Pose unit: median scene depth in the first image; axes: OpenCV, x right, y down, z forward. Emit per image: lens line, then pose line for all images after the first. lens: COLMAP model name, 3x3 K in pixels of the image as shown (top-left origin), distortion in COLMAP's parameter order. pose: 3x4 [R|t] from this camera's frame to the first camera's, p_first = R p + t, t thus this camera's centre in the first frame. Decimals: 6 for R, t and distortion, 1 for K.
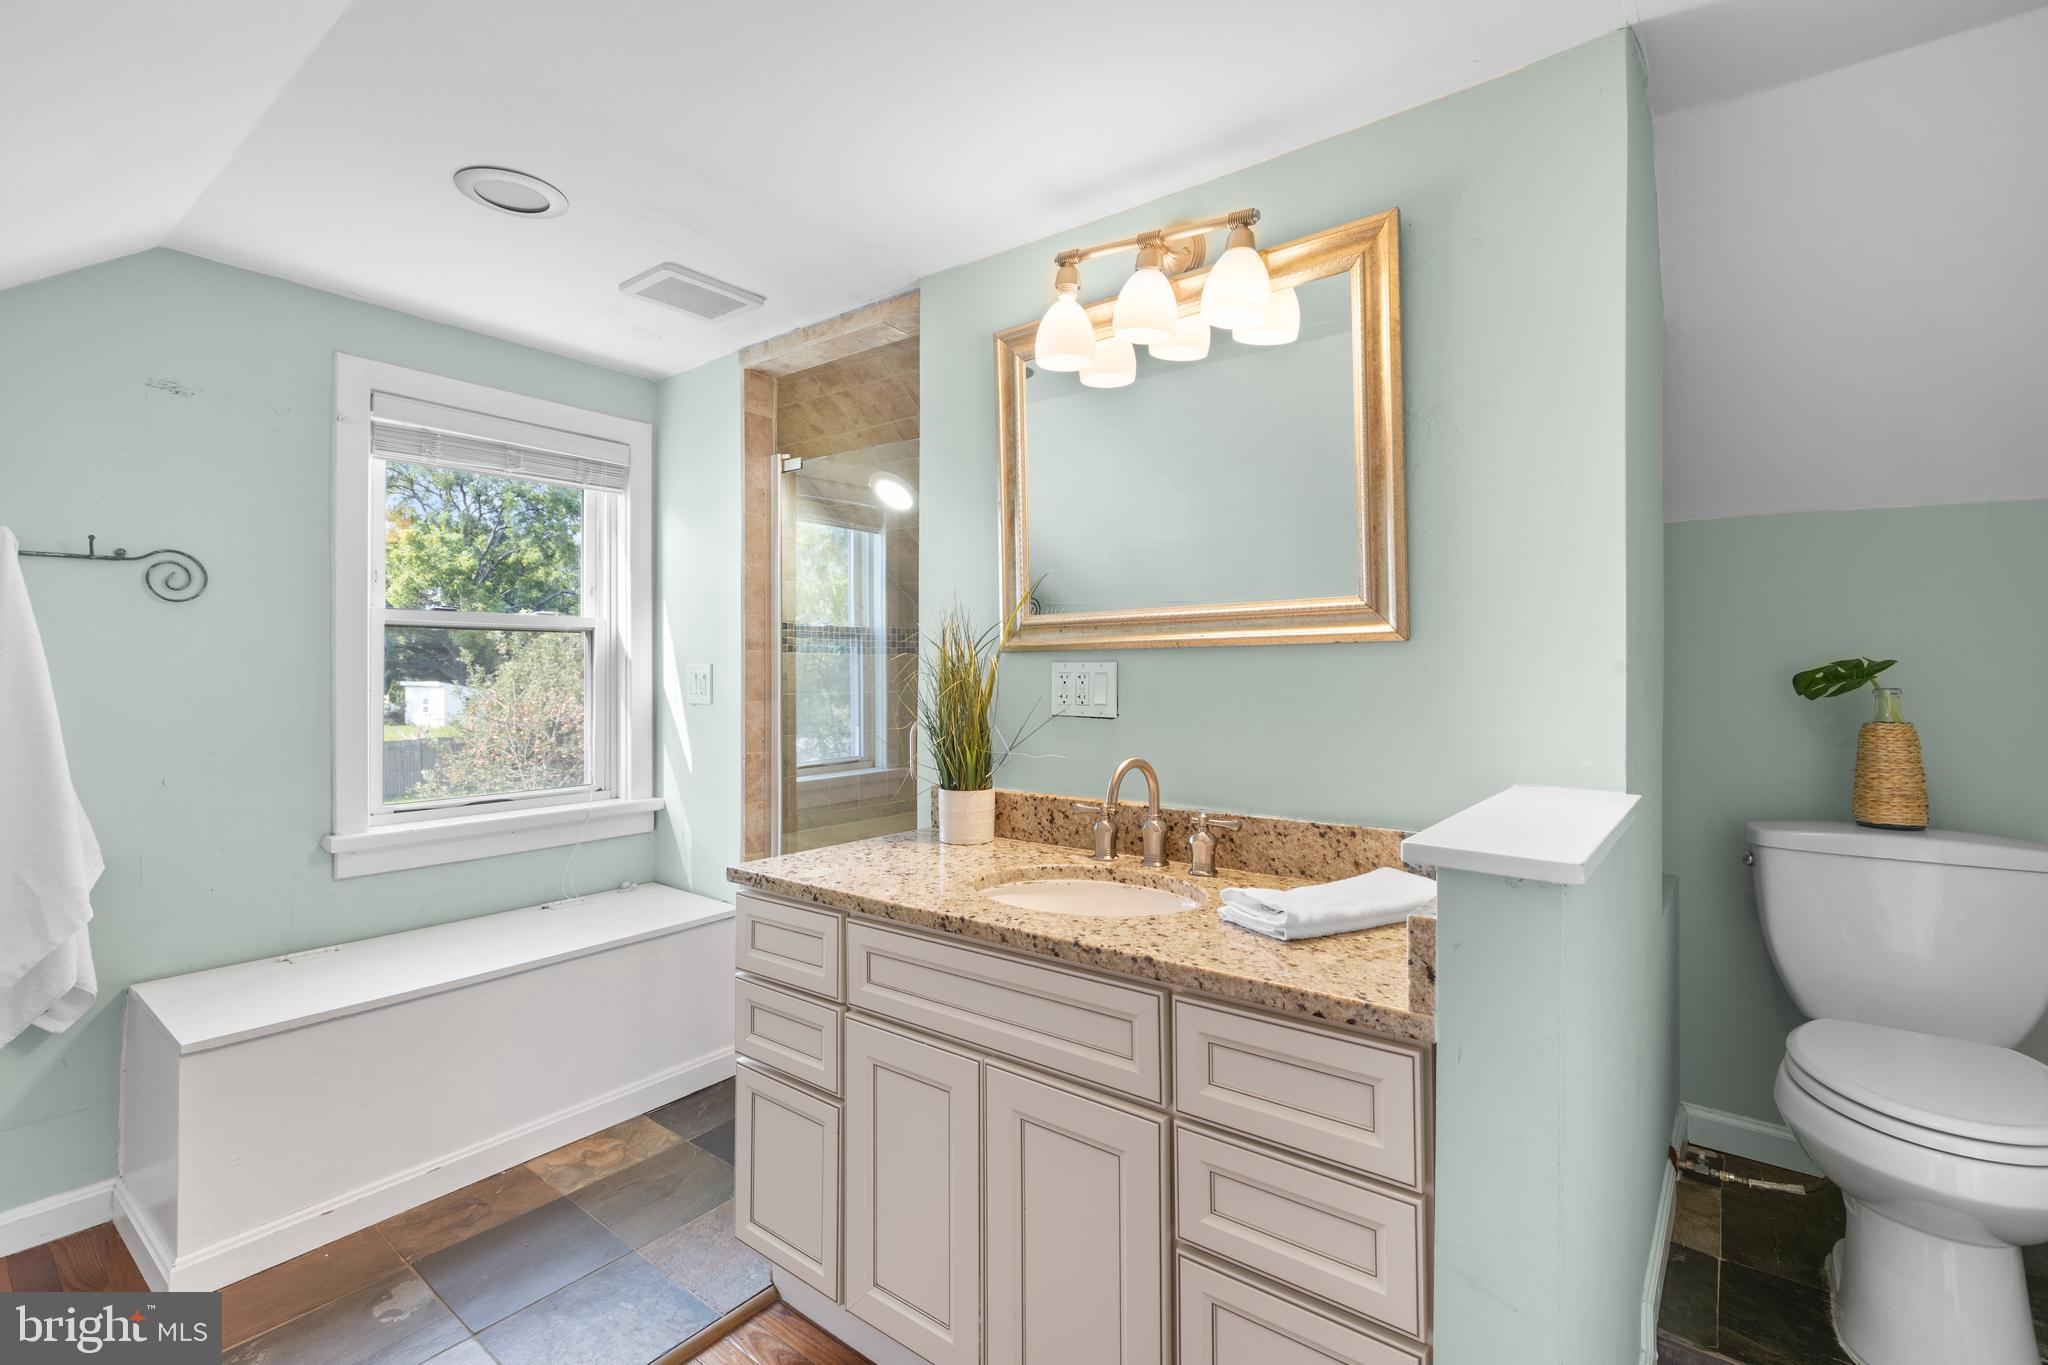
lens RADIAL K [[924.4, 0, 1023.5], [0, 924.4, 669.8], [0, 0, 1]] dist [0.002052, 0.000032]
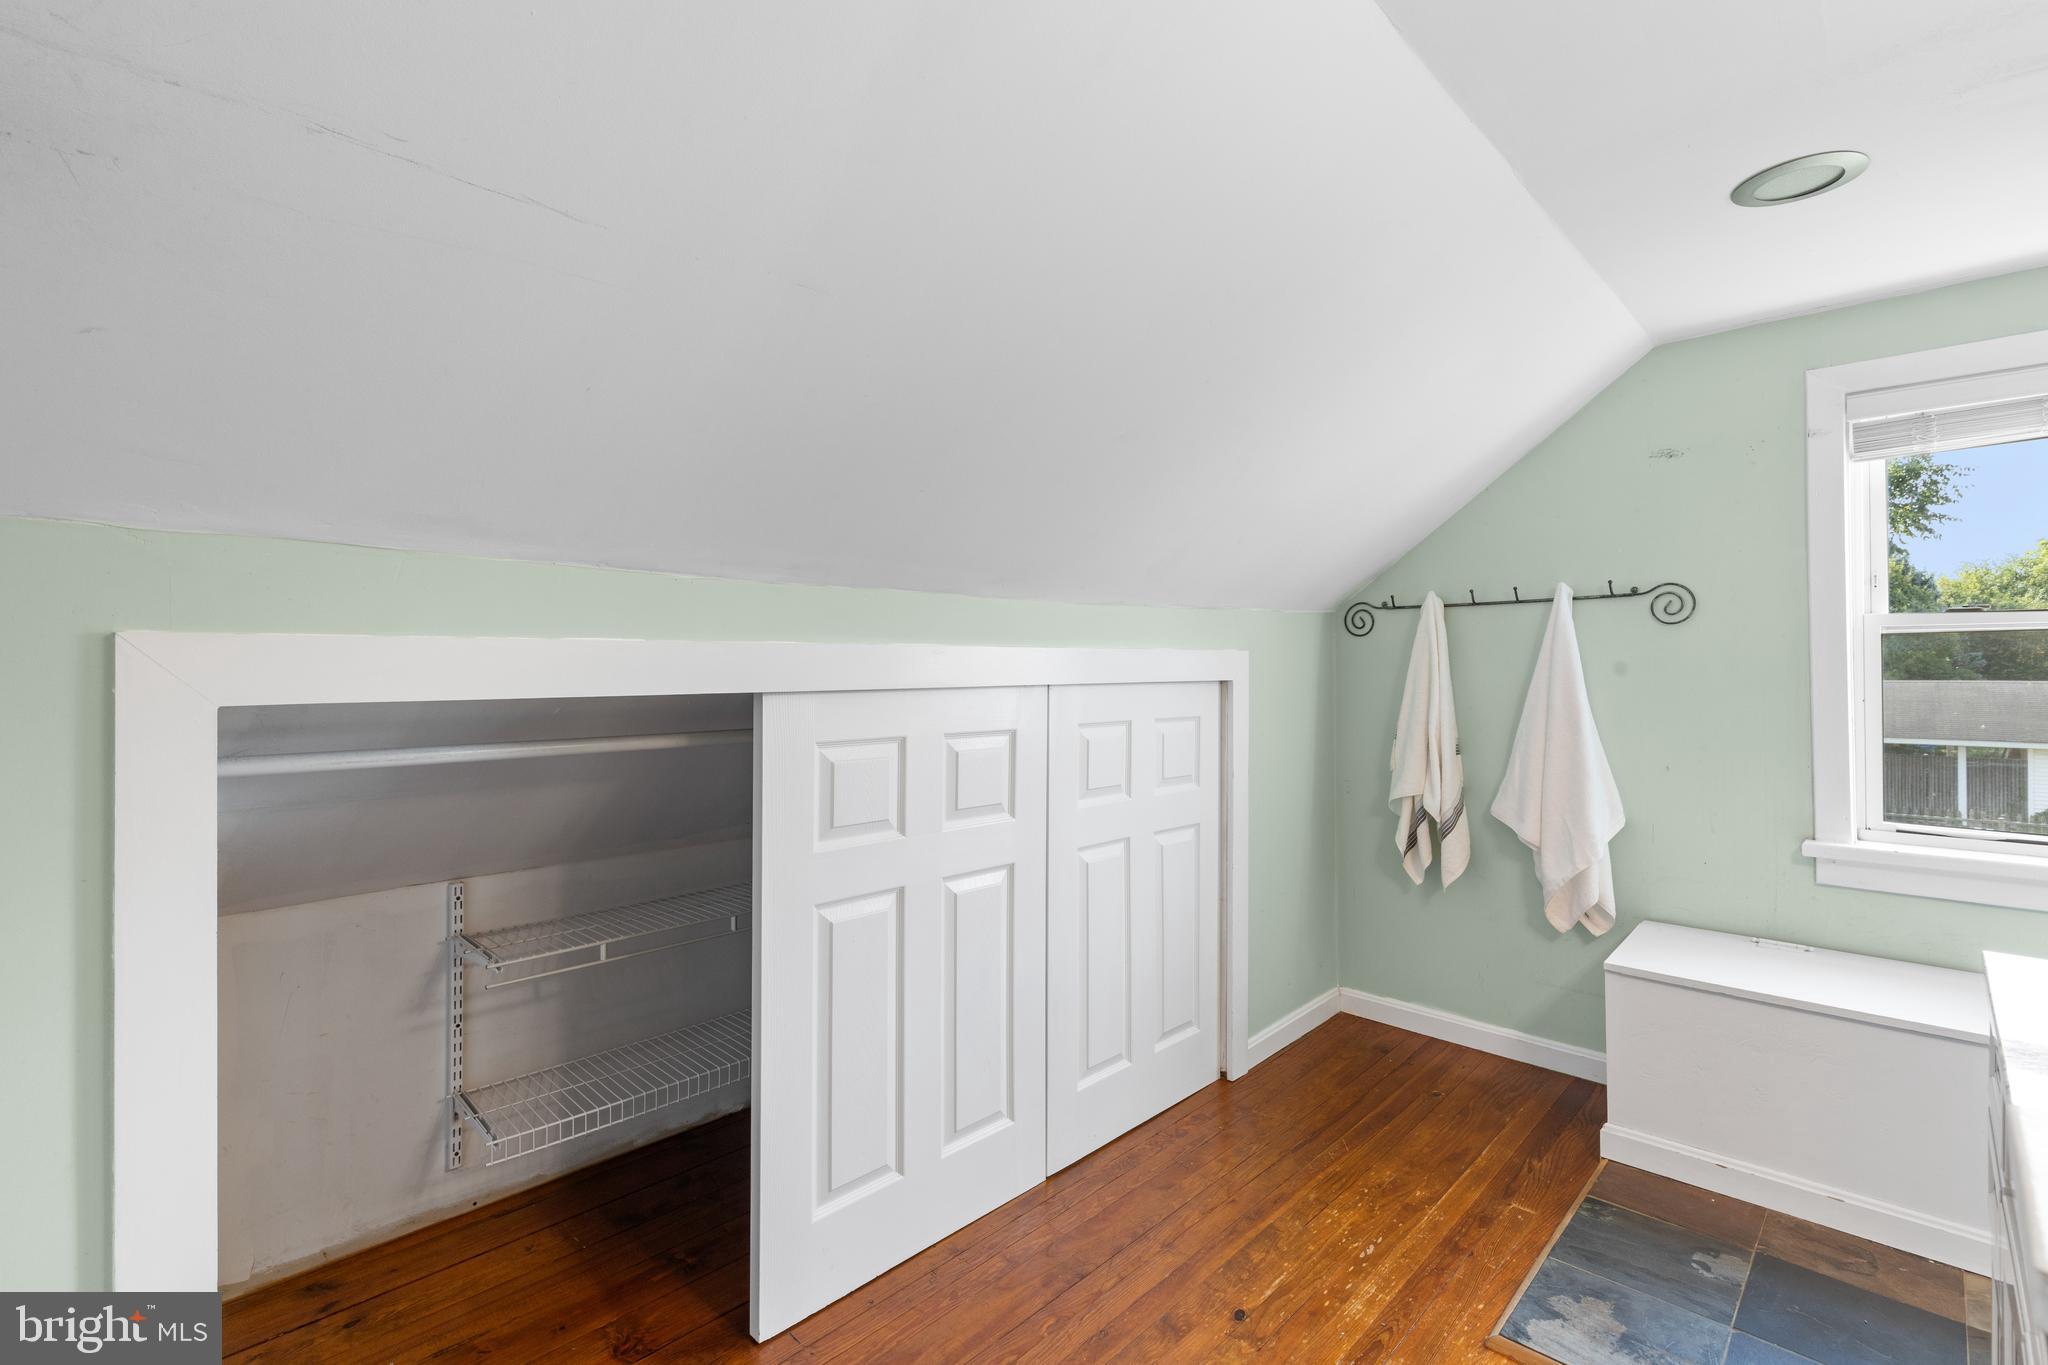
lens RADIAL K [[924.4, 0, 1023.5], [0, 924.4, 679.8], [0, 0, 1]] dist [0.002052, 0.000032]
pose [[-0.117856, 0.009726, -0.992983, 0.434132], [0.001769, 0.999953, 0.009585, -0.011988], [0.993029, -0.000627, -0.117868, 0.284600]]
